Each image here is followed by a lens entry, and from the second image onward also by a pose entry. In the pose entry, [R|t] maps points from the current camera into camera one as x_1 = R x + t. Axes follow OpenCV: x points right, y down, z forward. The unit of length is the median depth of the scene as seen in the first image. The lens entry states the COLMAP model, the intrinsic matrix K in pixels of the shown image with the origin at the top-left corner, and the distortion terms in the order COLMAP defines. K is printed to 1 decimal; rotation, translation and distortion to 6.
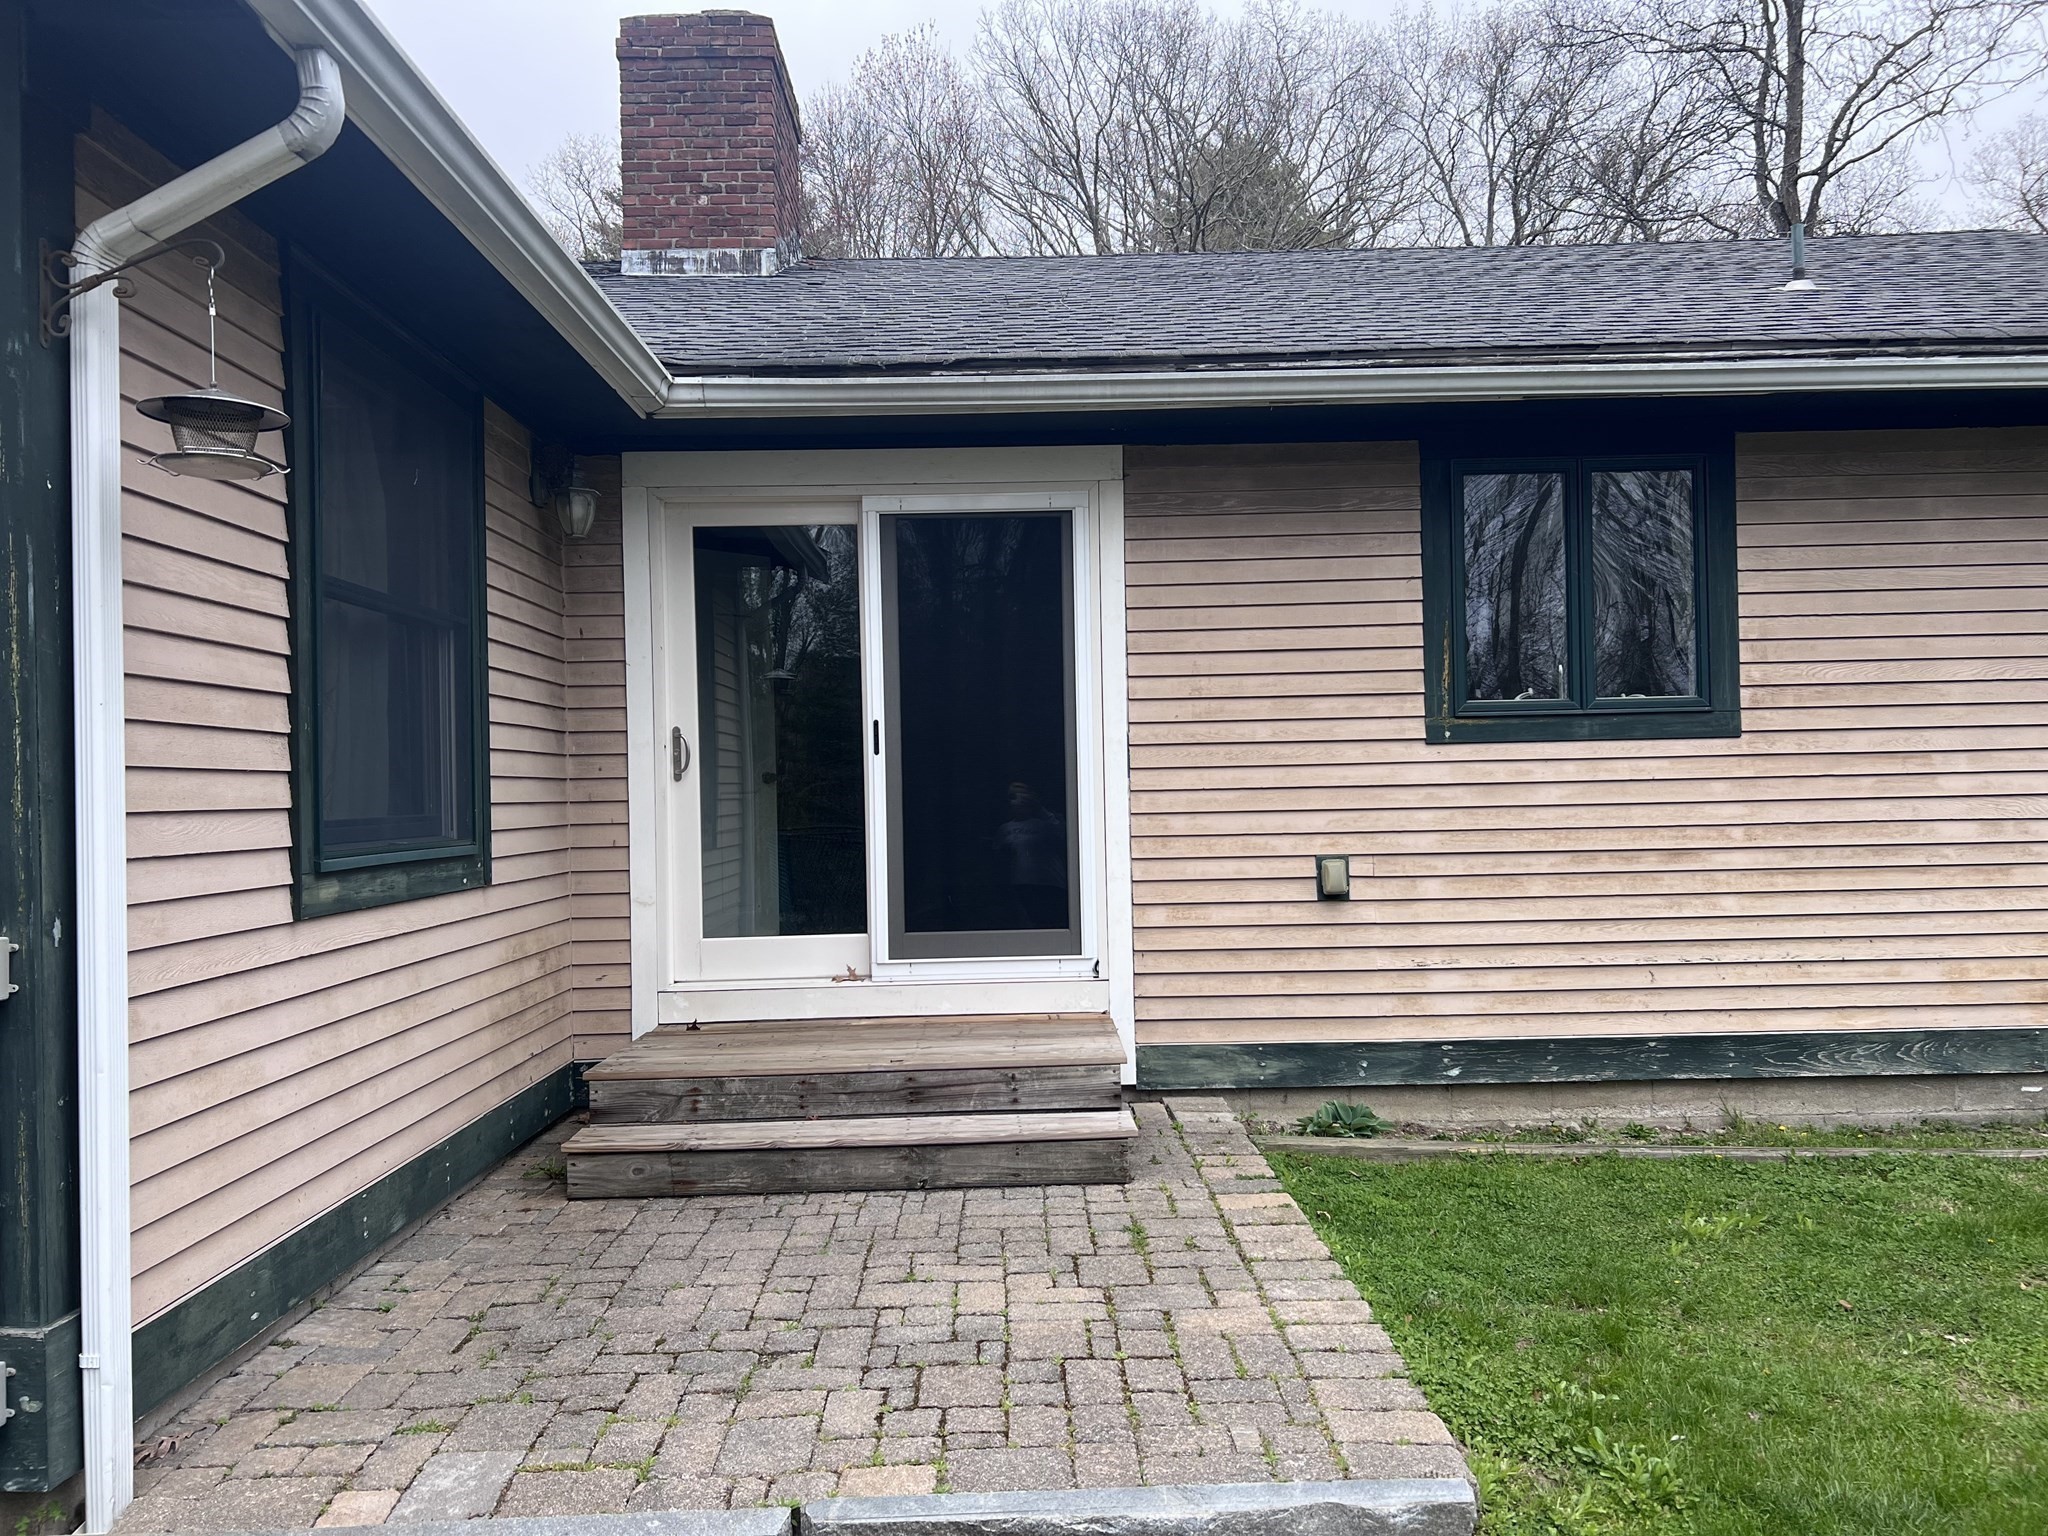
lens RADIAL K [[1518.2, 0, 1027.9], [0, 1518.2, 778.0], [0, 0, 1]] dist [0.031246, 0.000785]
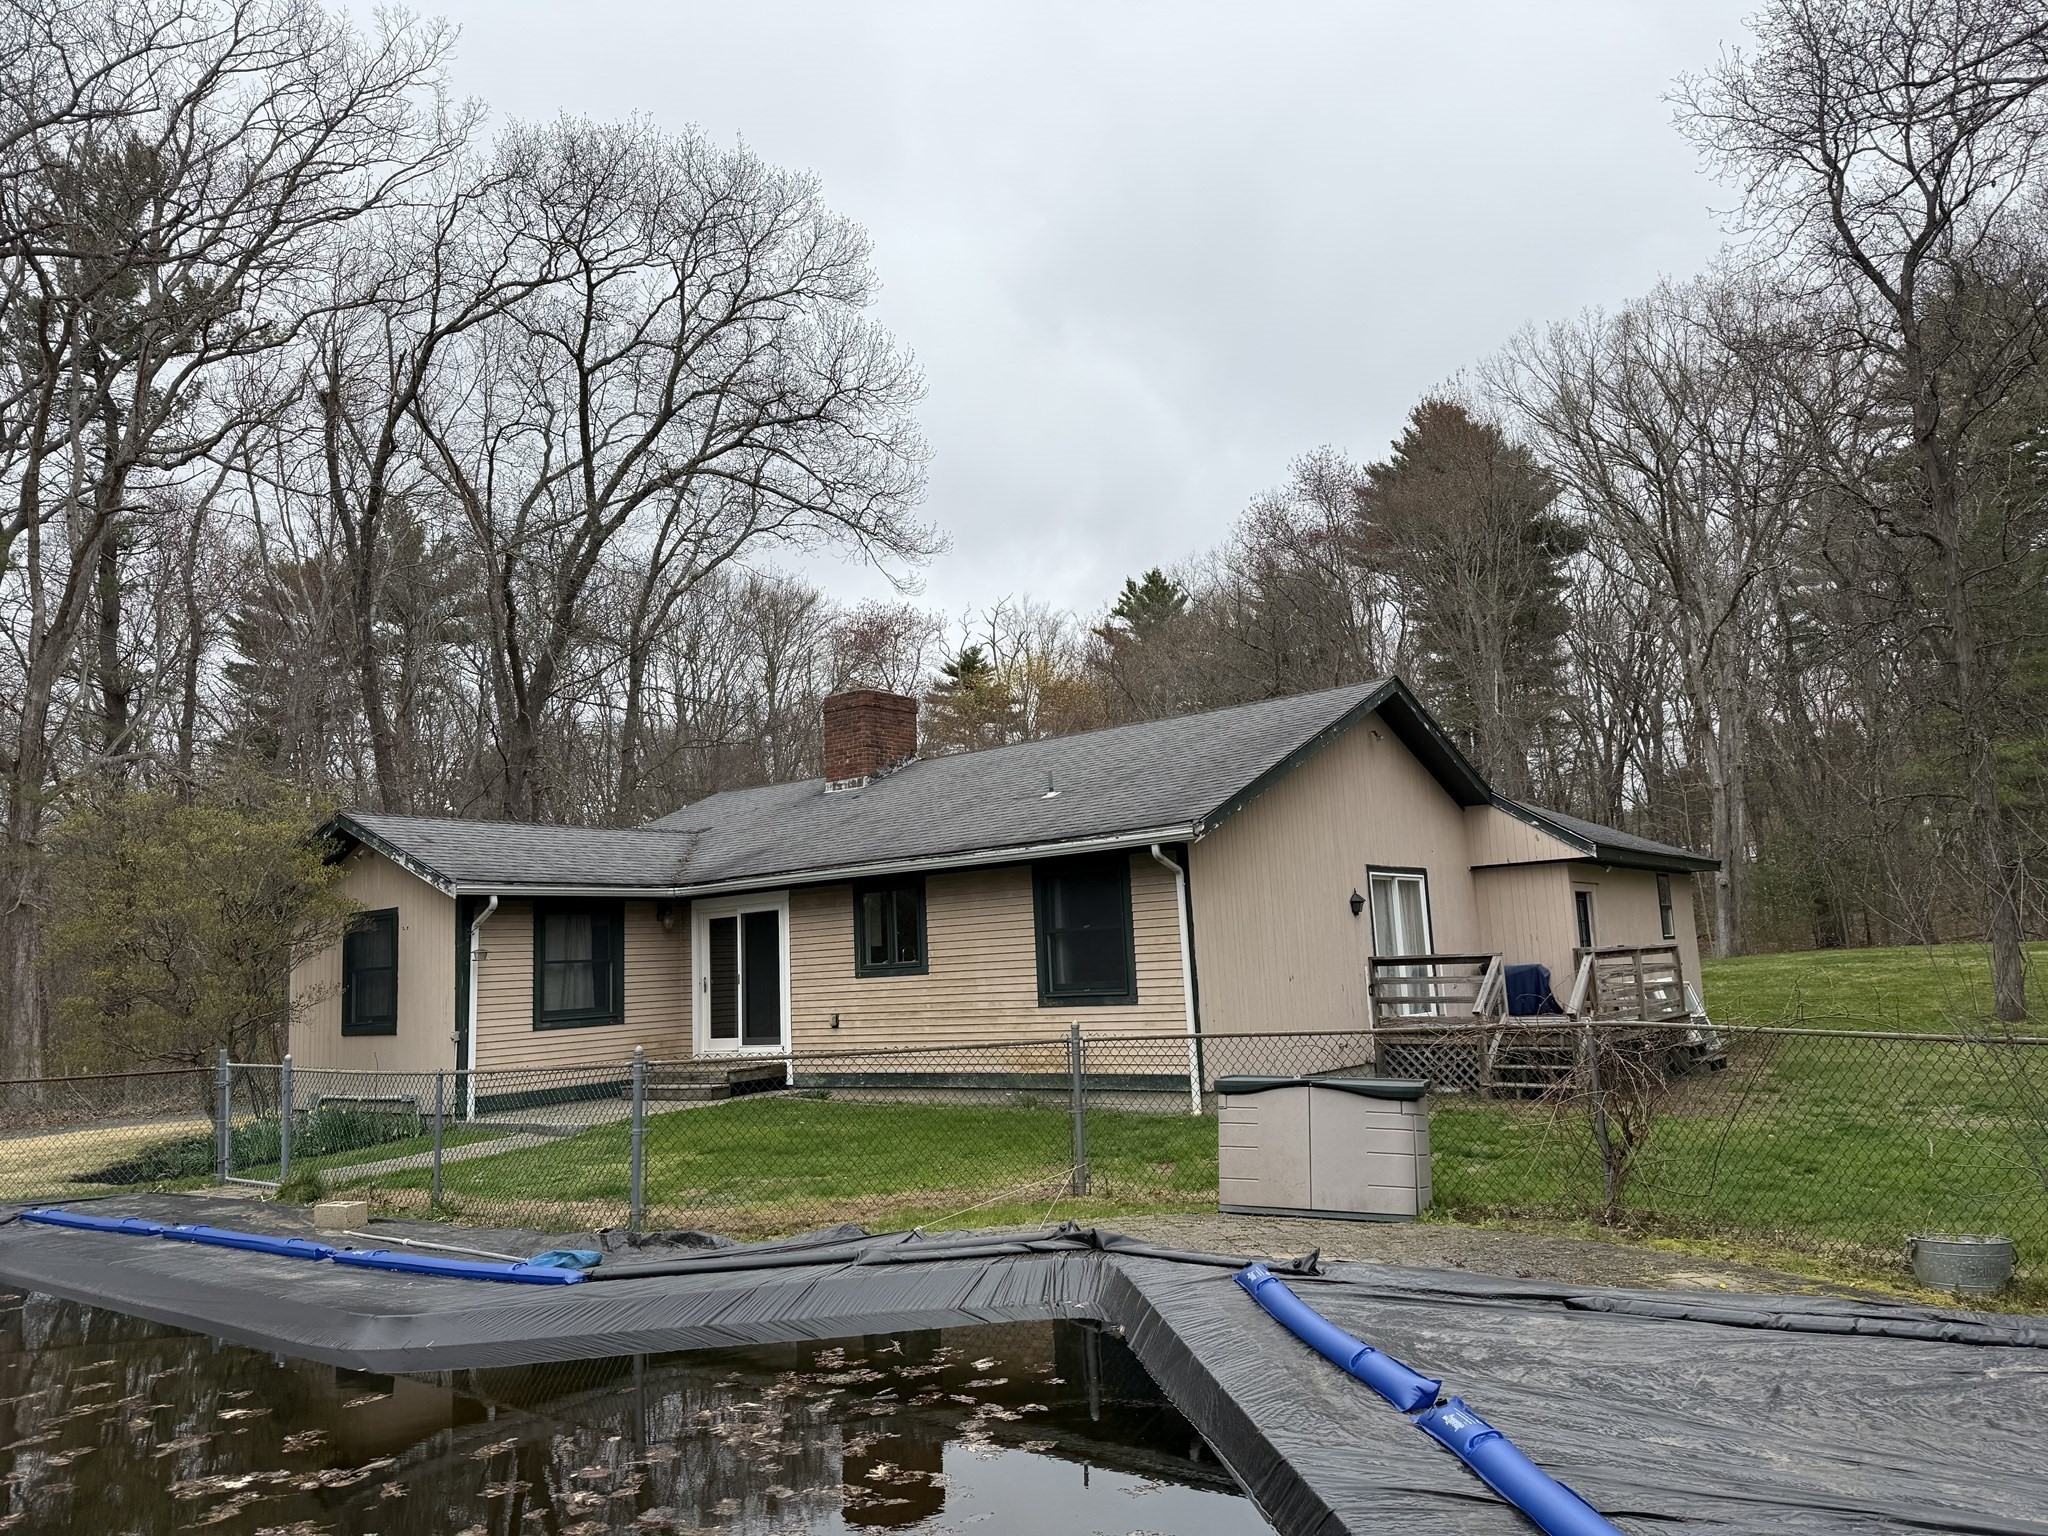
lens RADIAL K [[1432.3, 0, 1022.6], [0, 1432.3, 765.1], [0, 0, 1]] dist [0.002897, 0.000072]
pose [[0.795545, -0.104992, -0.596729, 2.386202], [0.027710, 0.990146, -0.137270, -0.043102], [0.605261, 0.092669, 0.790615, -1.210700]]
